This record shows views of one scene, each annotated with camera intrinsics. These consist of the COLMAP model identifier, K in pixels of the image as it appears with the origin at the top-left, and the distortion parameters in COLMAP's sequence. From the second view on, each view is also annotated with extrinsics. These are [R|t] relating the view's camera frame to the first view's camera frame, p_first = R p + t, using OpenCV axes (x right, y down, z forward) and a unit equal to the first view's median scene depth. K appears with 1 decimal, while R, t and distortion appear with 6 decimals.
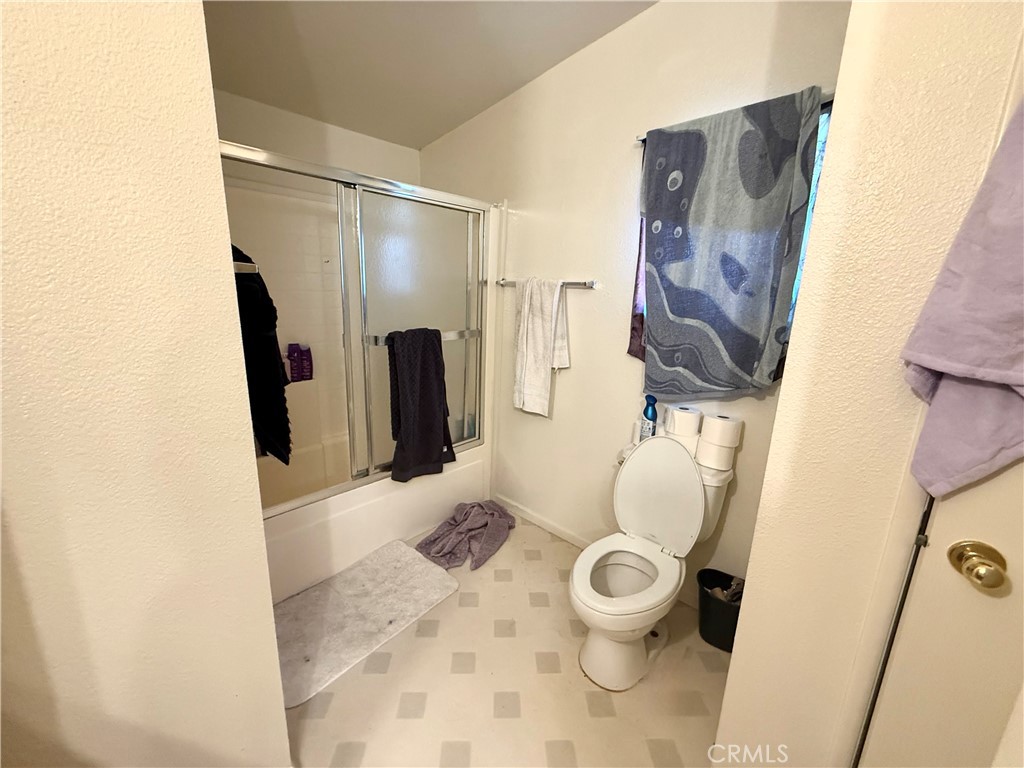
lens RADIAL K [[407.9, 0, 505.6], [0, 407.9, 384.0], [0, 0, 1]] dist [0.000159, 0.000056]
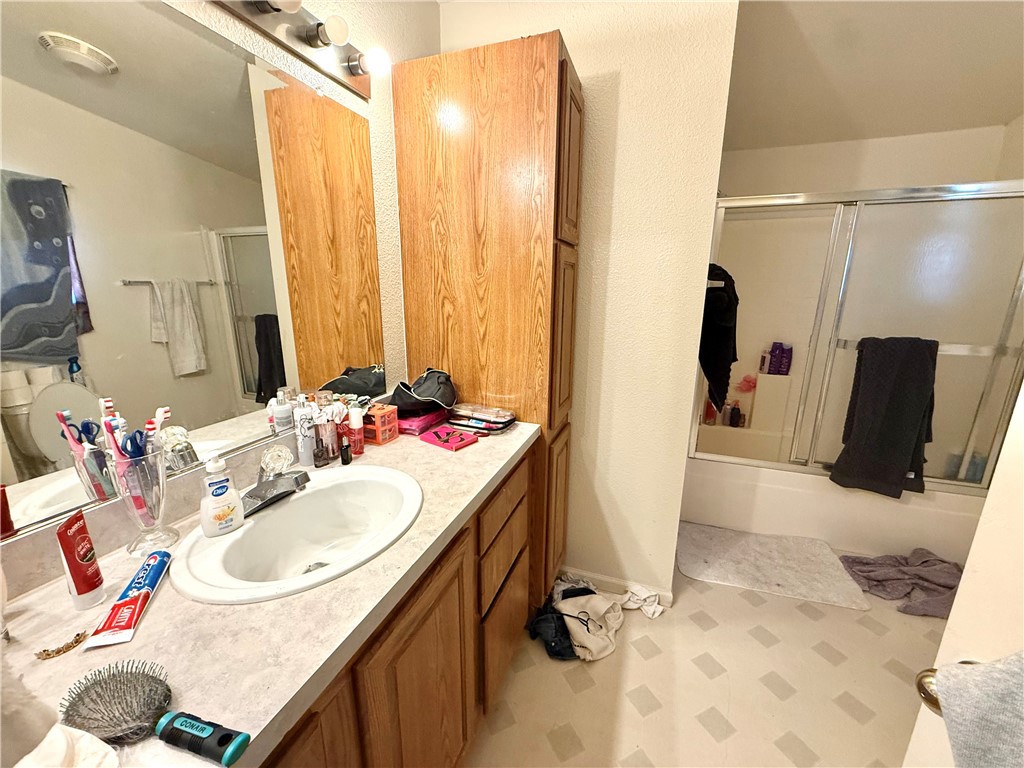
lens RADIAL K [[407.9, 0, 512.3], [0, 407.9, 385.9], [0, 0, 1]] dist [0.000159, 0.000056]
pose [[0.403948, 0.192309, -0.894340, 0.274569], [-0.203476, 0.972050, 0.117114, 0.046306], [0.891865, 0.134669, 0.431788, -0.197746]]
